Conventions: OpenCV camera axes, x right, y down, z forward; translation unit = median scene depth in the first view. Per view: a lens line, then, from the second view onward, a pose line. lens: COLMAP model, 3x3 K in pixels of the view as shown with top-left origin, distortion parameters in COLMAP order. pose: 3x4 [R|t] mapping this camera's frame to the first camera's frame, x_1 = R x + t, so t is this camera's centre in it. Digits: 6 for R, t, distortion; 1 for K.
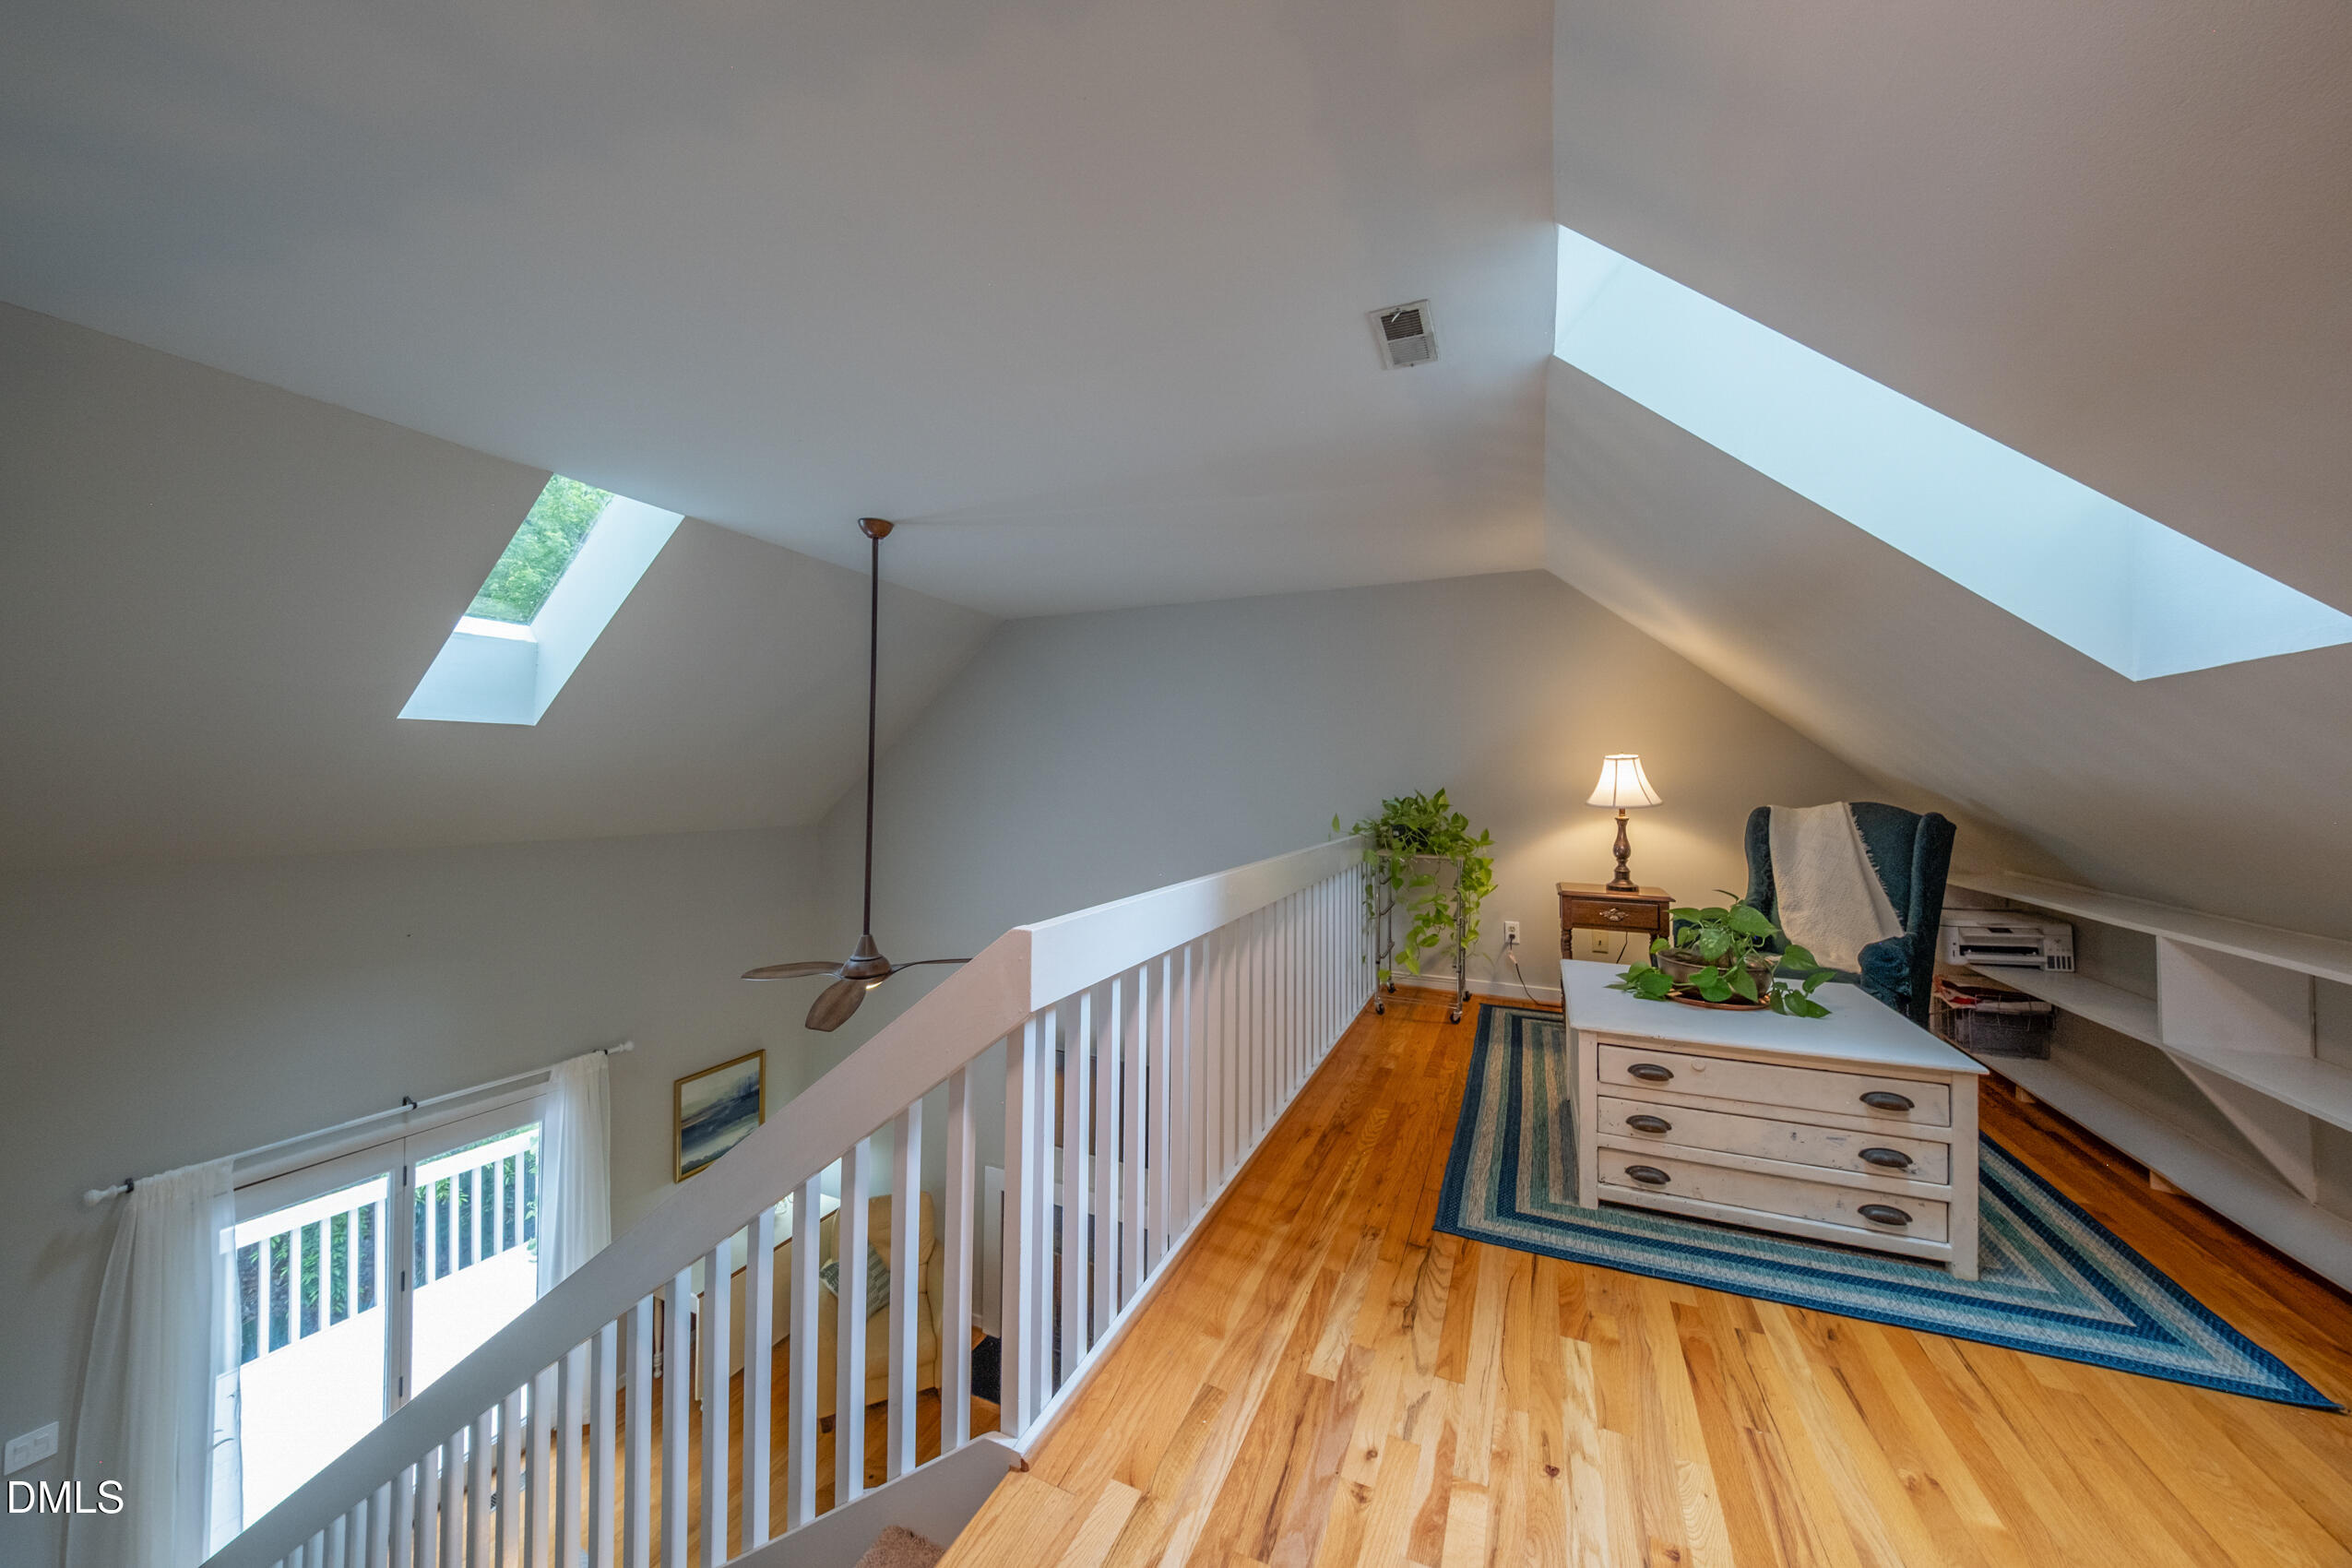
lens RADIAL K [[788.5, 0, 1143.6], [0, 788.5, 771.2], [0, 0, 1]] dist [-0.002627, -0.002699]
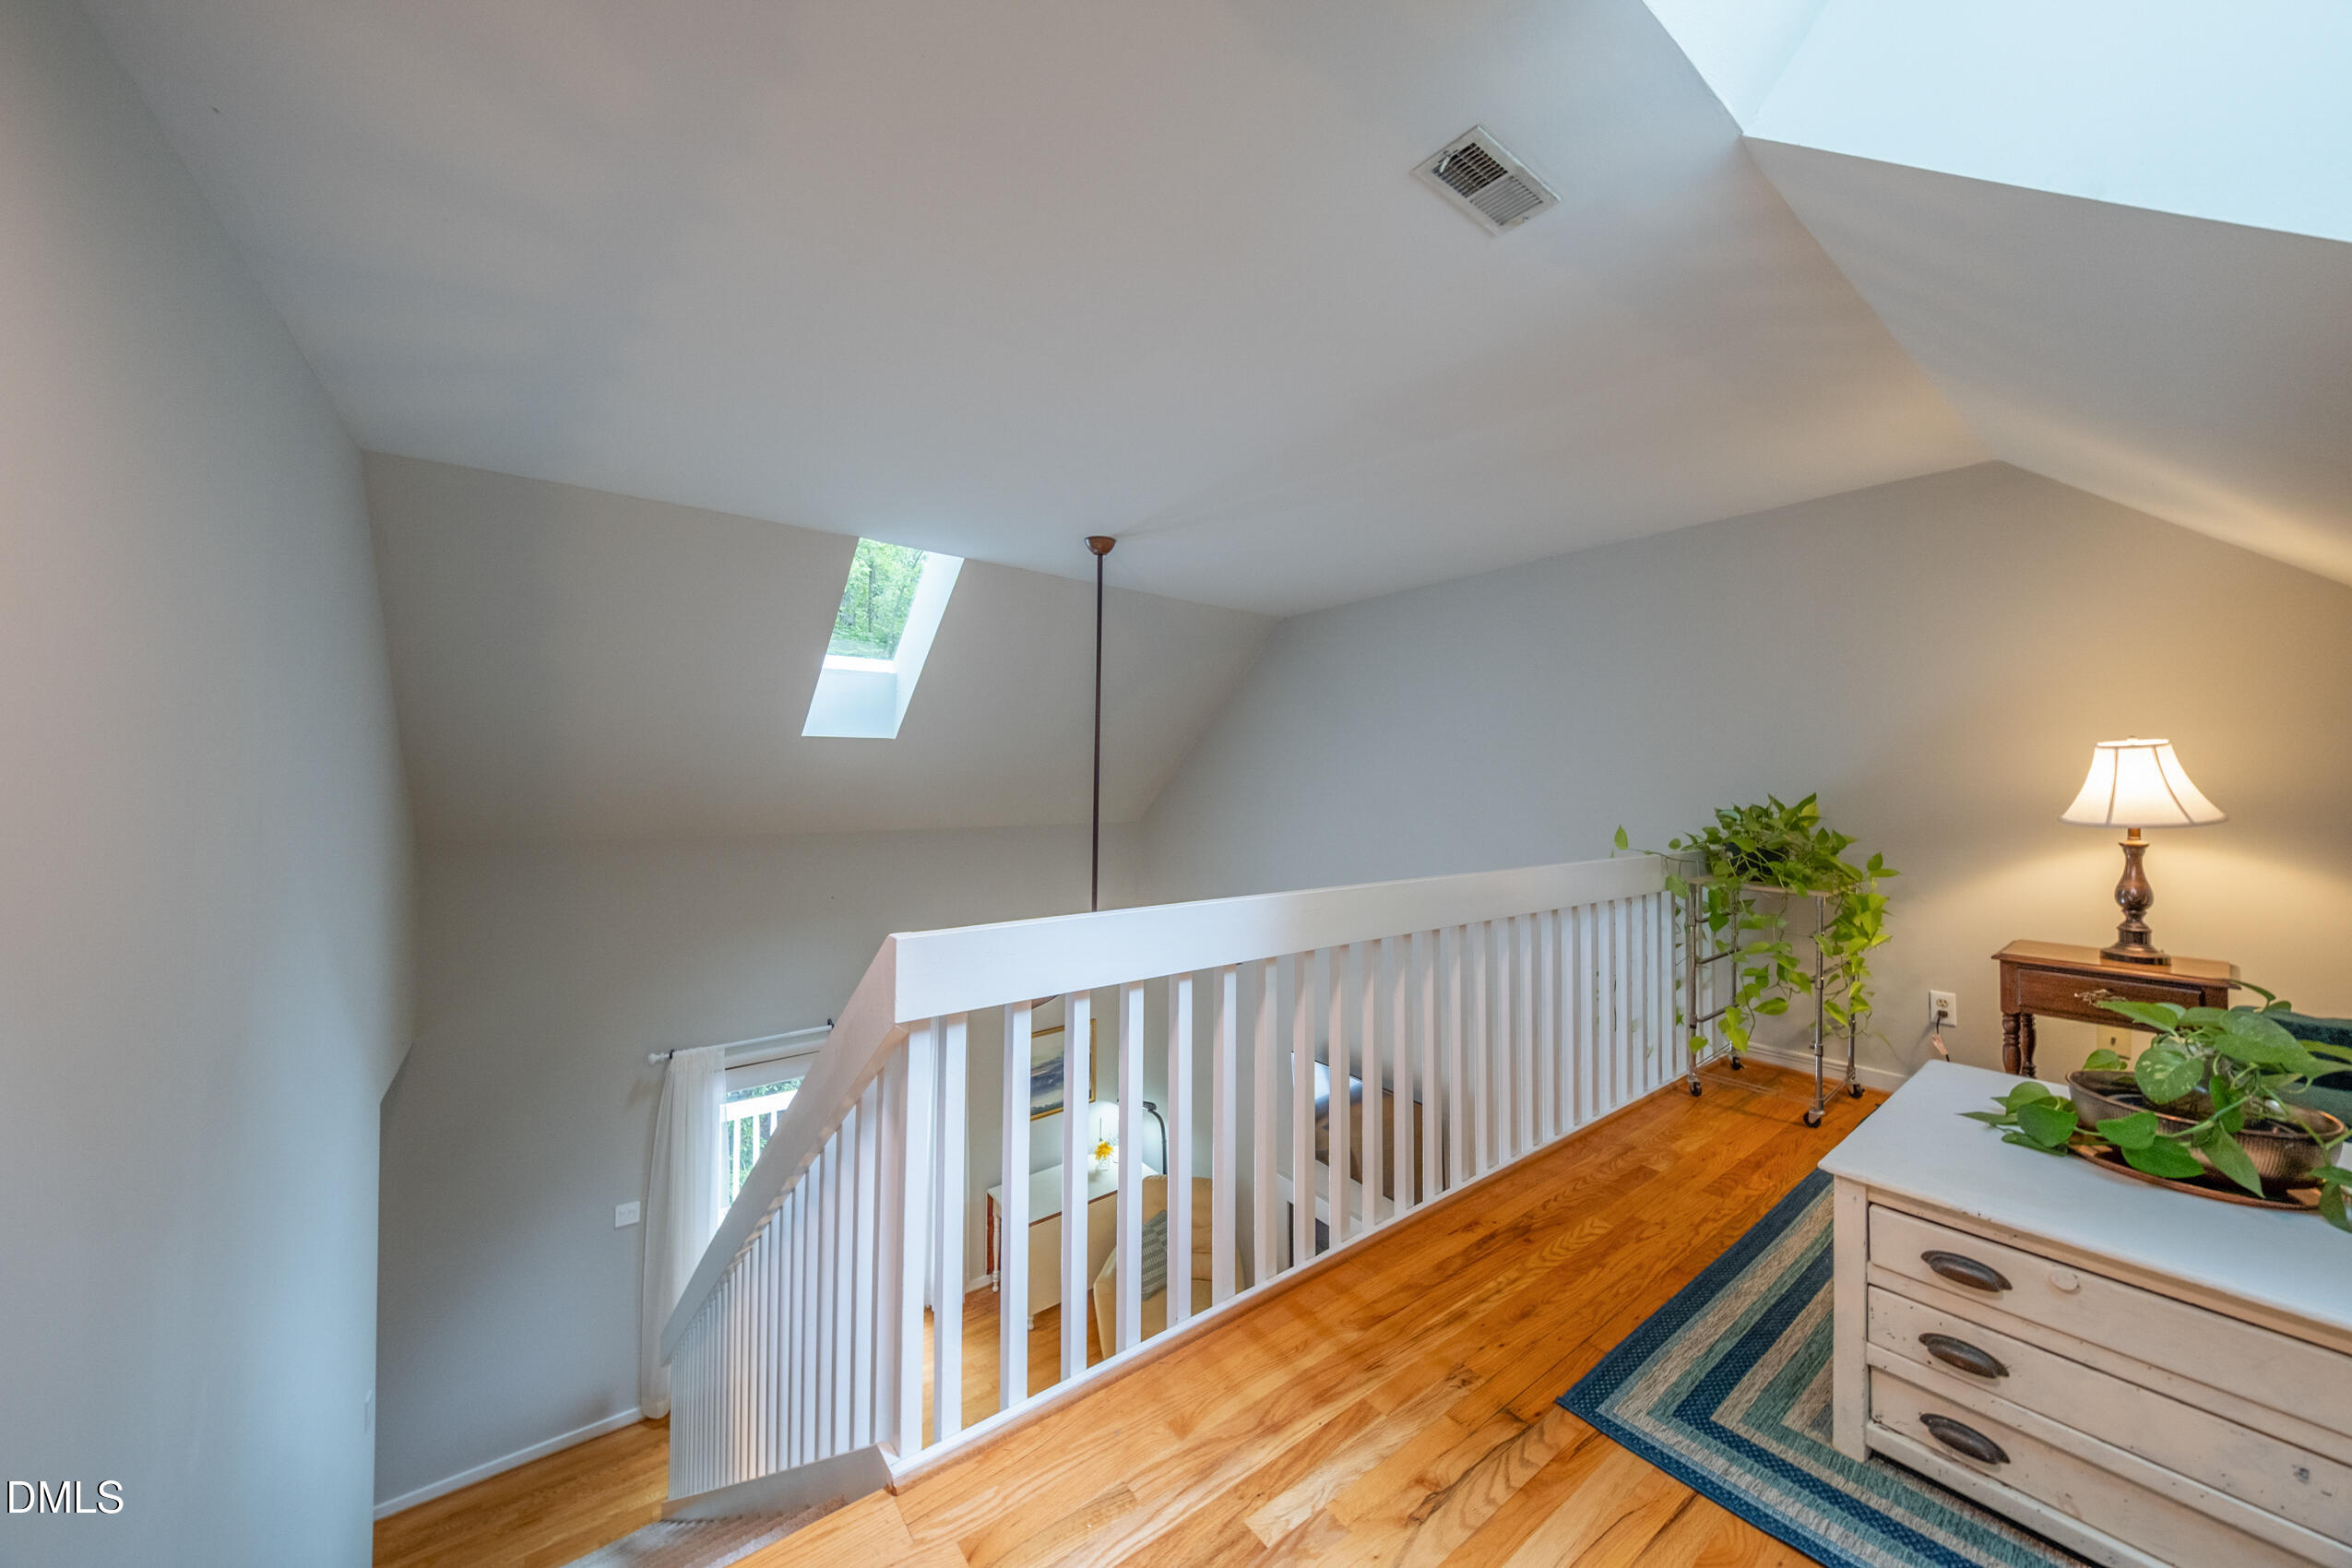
lens RADIAL K [[788.5, 0, 1171.1], [0, 788.5, 775.2], [0, 0, 1]] dist [-0.002627, -0.002699]
pose [[0.884438, -0.007610, -0.466596, 0.337178], [0.006800, 0.999971, -0.003420, 0.004579], [0.466608, -0.000148, 0.884464, 0.167241]]
